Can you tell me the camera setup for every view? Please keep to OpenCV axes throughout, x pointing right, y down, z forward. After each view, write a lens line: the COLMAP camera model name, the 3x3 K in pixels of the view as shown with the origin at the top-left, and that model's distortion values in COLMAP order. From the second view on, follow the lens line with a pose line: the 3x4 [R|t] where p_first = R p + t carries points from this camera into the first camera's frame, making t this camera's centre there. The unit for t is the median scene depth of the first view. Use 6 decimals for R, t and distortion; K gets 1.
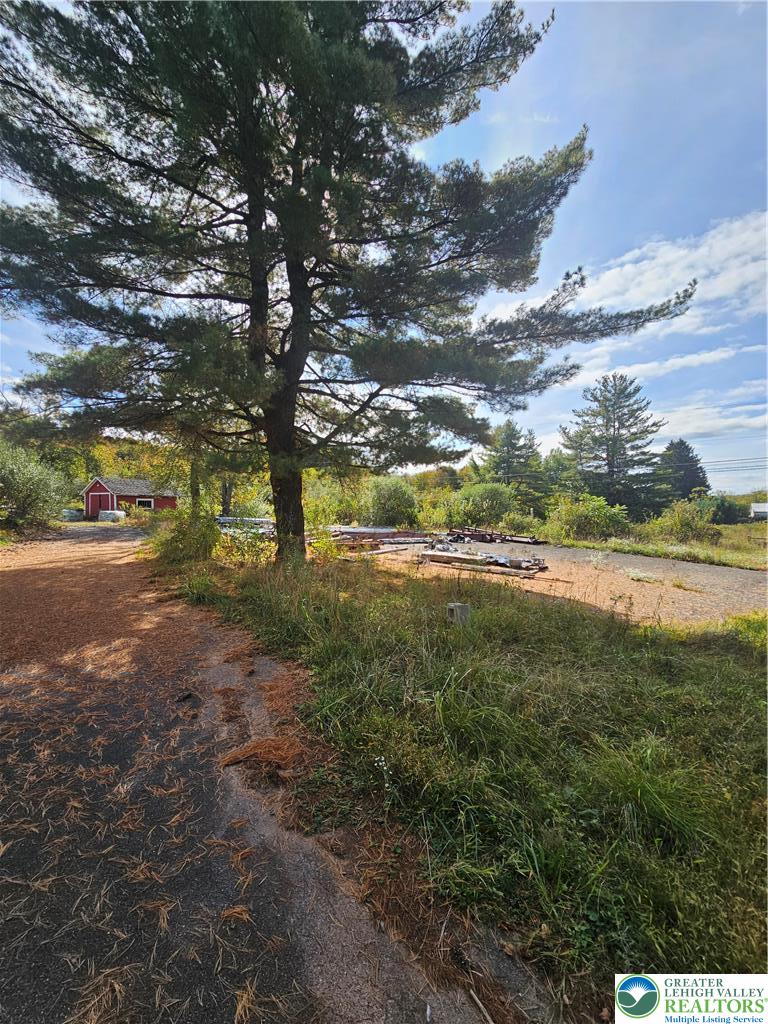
lens RADIAL K [[418.8, 0, 384.8], [0, 418.8, 509.3], [0, 0, 1]] dist [-0.004592, 0.000808]
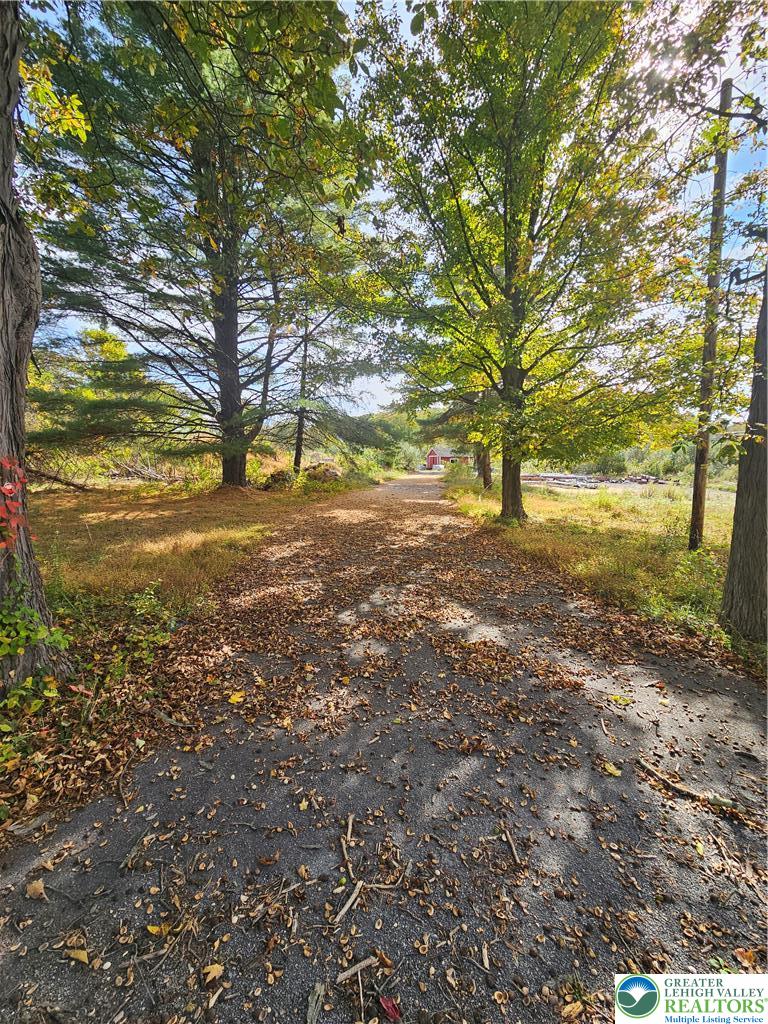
lens RADIAL K [[418.8, 0, 387.2], [0, 418.8, 513.5], [0, 0, 1]] dist [-0.004592, 0.000808]
pose [[0.751701, 0.073392, -0.655408, 0.484831], [0.001033, 0.993656, 0.112454, 0.008896], [0.659503, -0.085209, 0.746857, -0.664071]]
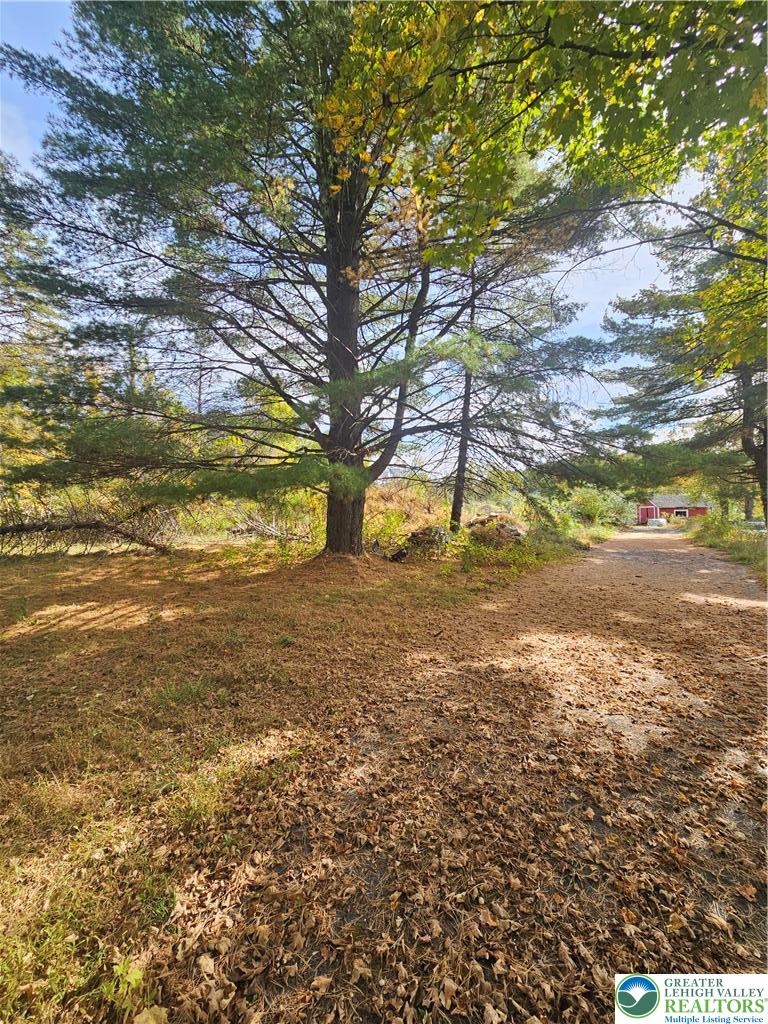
lens RADIAL K [[418.8, 0, 384.1], [0, 418.8, 516.1], [0, 0, 1]] dist [-0.004592, 0.000808]
pose [[0.426918, -0.009413, -0.904241, 0.250098], [0.000775, 0.999949, -0.010043, 0.008750], [0.904290, 0.003587, 0.426903, -0.469181]]
